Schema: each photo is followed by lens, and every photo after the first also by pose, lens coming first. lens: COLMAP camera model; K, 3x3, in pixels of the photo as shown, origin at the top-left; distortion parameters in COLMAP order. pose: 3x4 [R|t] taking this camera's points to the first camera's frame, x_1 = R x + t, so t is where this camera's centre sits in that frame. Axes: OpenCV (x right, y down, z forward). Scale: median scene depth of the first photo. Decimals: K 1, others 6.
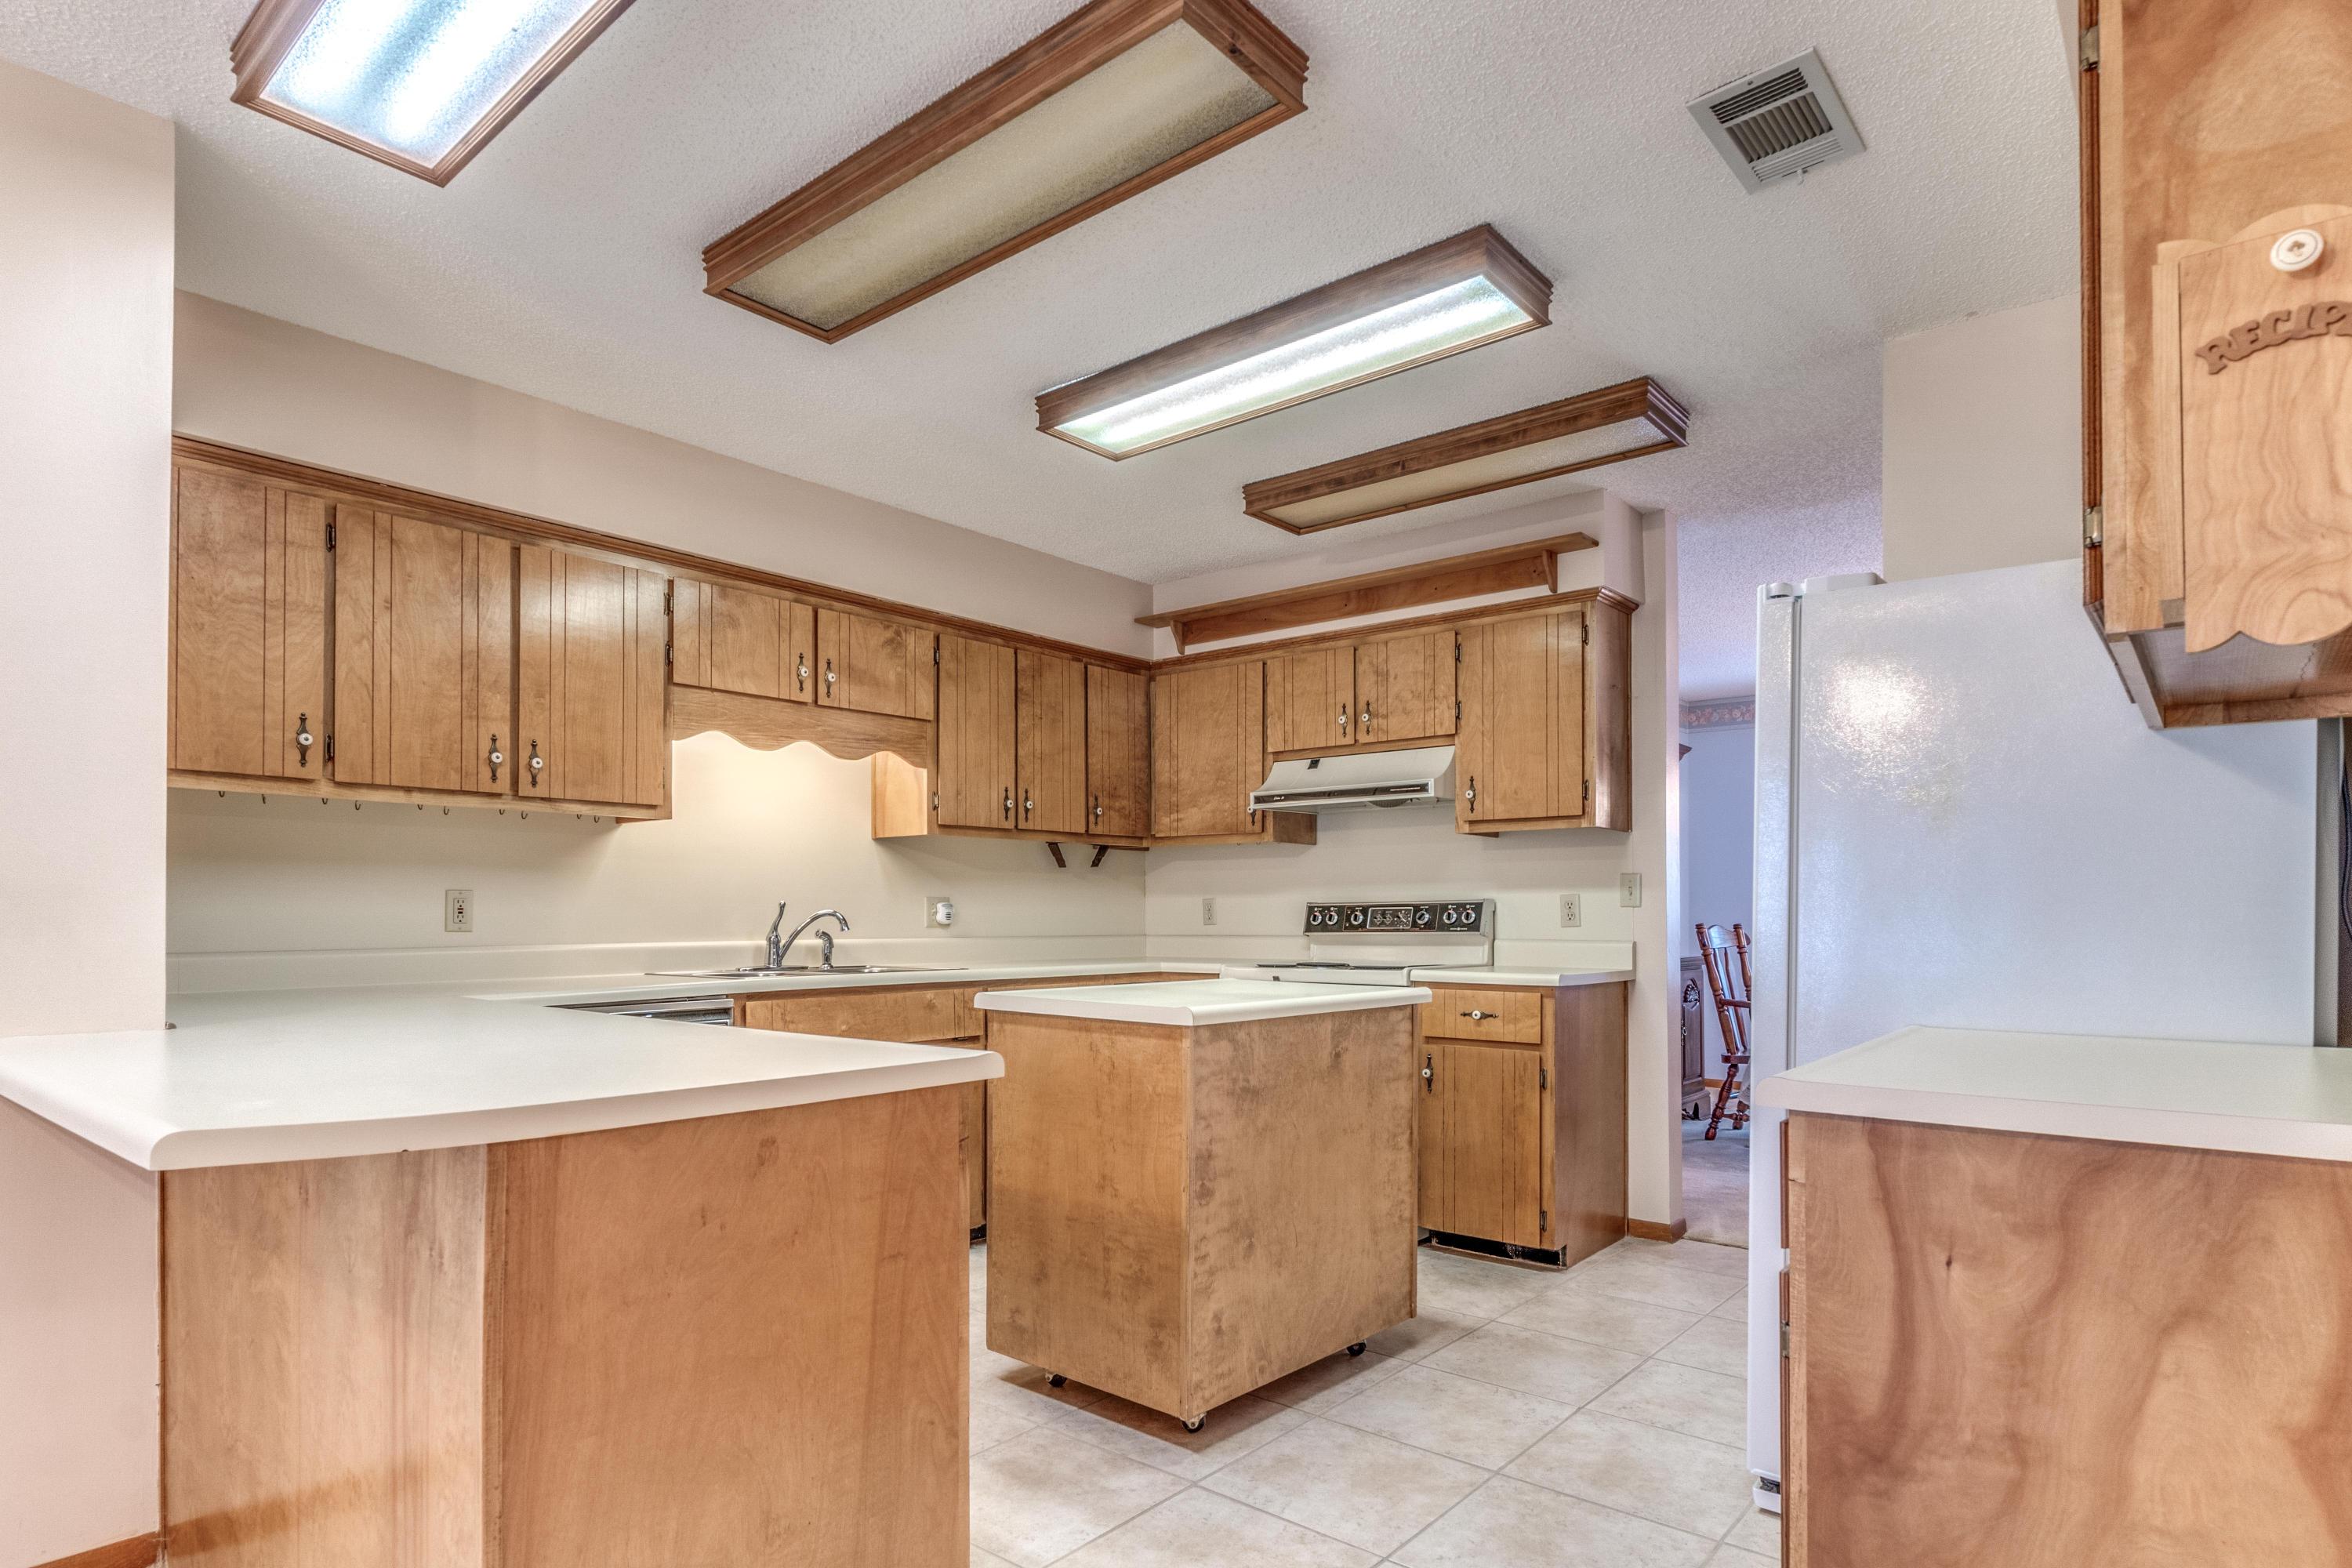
lens RADIAL K [[1297.7, 0, 1145.8], [0, 1297.7, 899.2], [0, 0, 1]] dist [-0.012430, 0.001168]
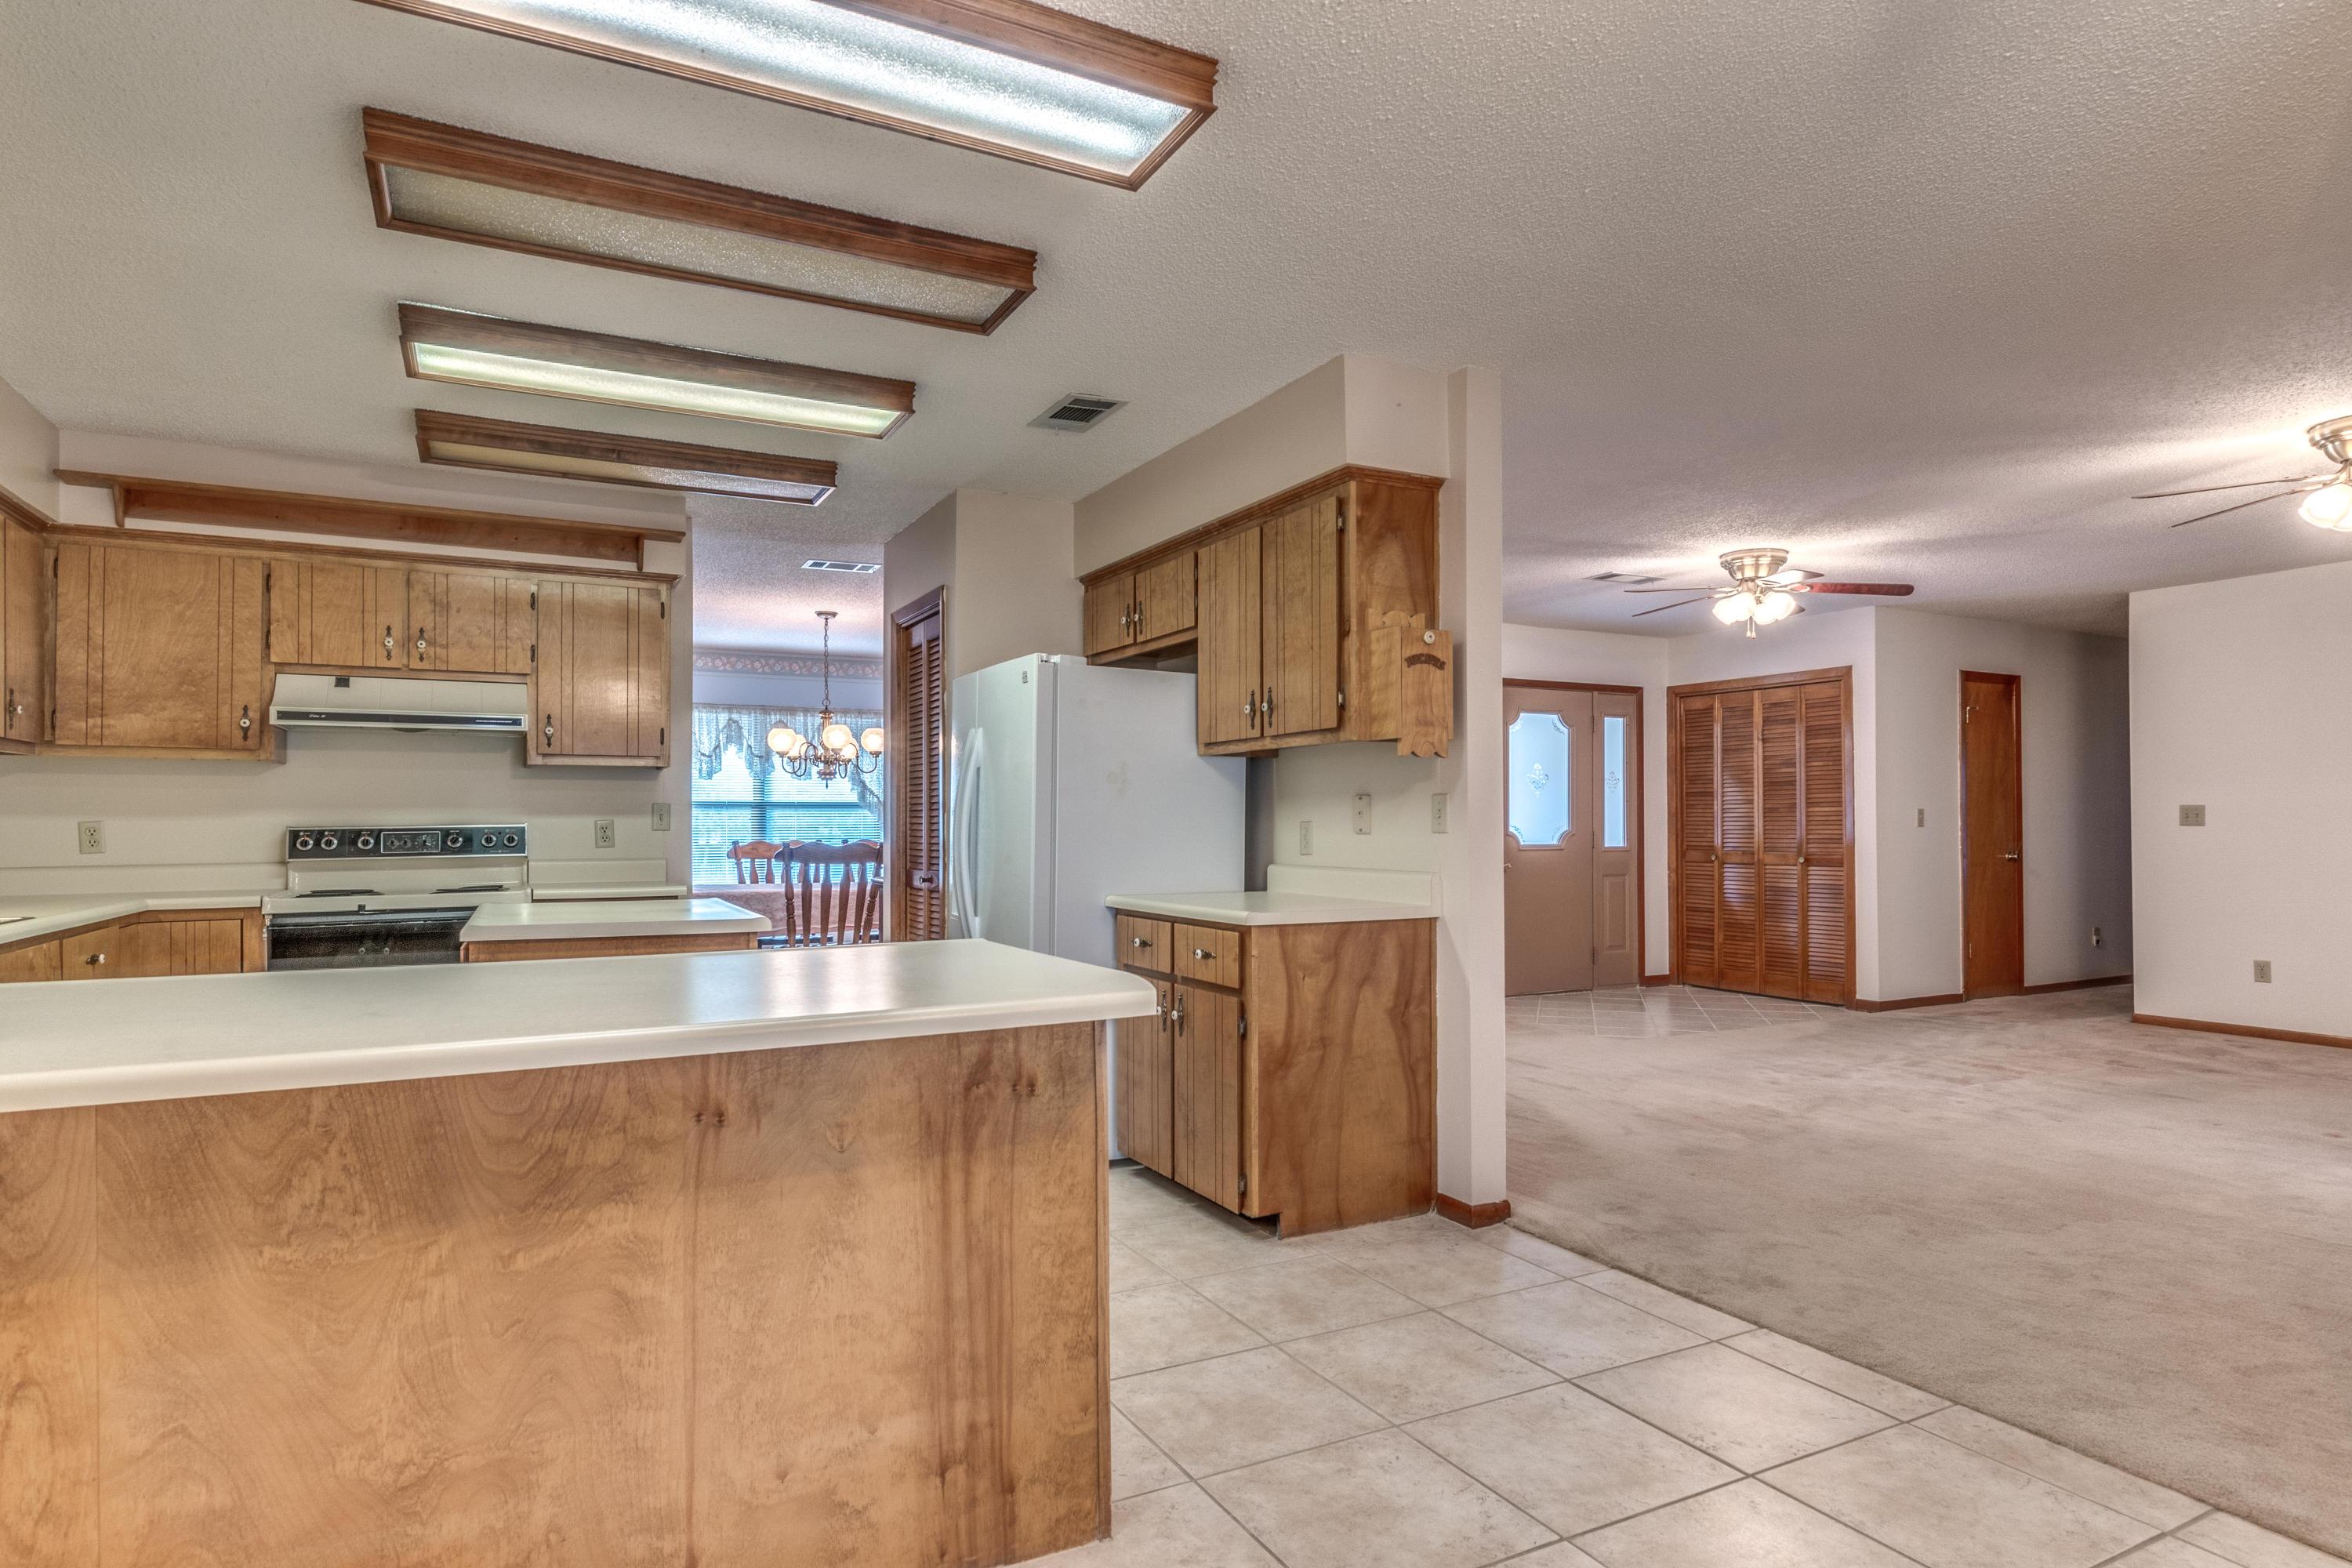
lens RADIAL K [[1297.7, 0, 1156.3], [0, 1297.7, 799.3], [0, 0, 1]] dist [-0.012430, 0.001168]
pose [[0.375783, 0.016834, 0.926555, -0.533705], [-0.007587, 0.999857, -0.015088, -0.008248], [-0.926677, -0.001360, 0.375857, 0.088459]]
